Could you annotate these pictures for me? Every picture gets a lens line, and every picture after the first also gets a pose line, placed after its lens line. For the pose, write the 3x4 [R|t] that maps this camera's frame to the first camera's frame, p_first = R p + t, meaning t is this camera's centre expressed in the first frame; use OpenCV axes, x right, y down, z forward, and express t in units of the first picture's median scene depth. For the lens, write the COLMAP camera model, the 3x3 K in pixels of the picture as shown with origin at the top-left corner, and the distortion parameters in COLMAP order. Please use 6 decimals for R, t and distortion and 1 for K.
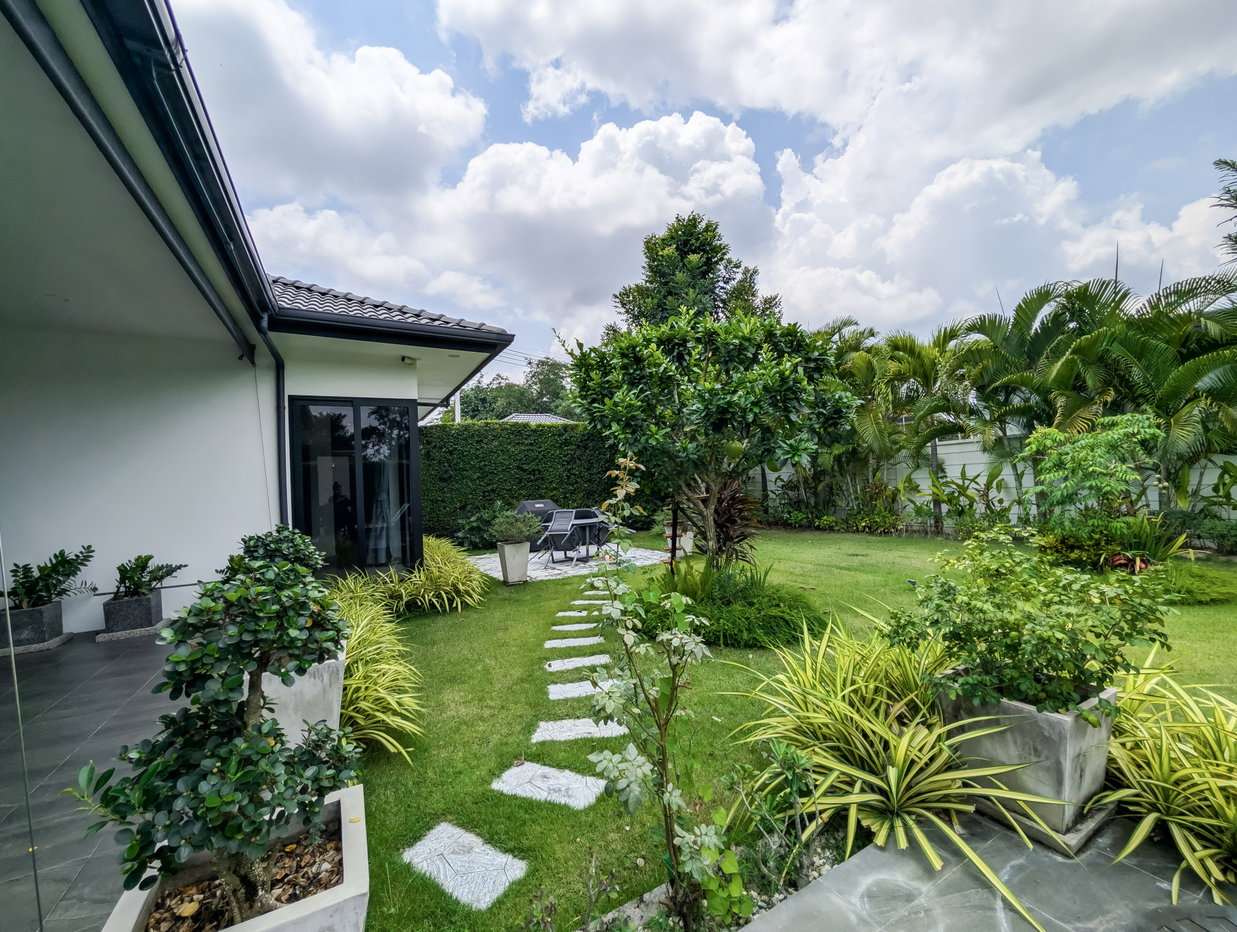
lens RADIAL K [[478.3, 0, 620.4], [0, 478.3, 470.8], [0, 0, 1]] dist [0.000161, 0.000331]
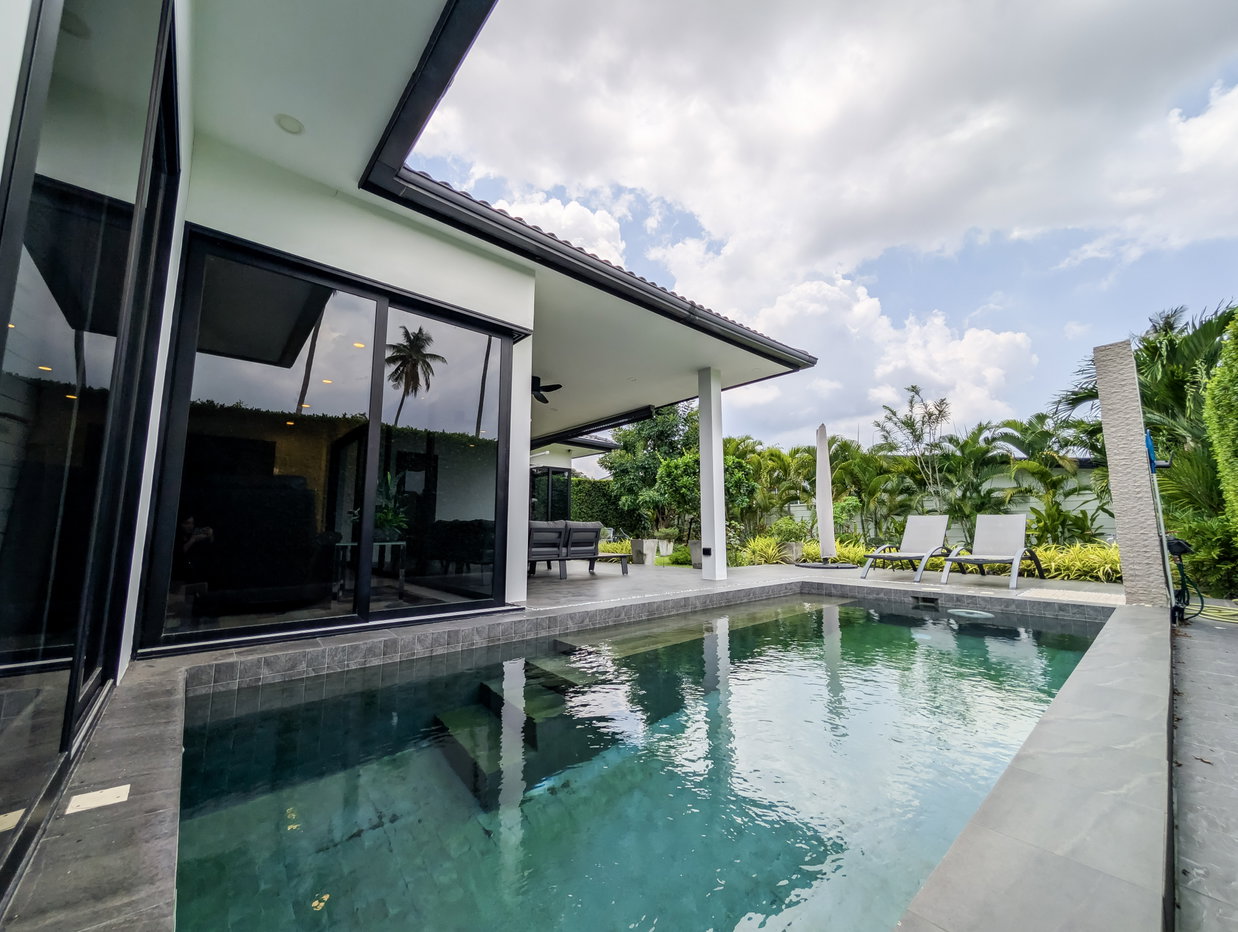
lens RADIAL K [[478.7, 0, 618.5], [0, 478.7, 471.3], [0, 0, 1]] dist [0.000161, 0.000331]
pose [[0.975812, 0.075774, 0.205057, -0.439062], [-0.052872, 0.991963, -0.114952, 0.068222], [-0.212119, 0.101330, 0.971976, -0.774647]]
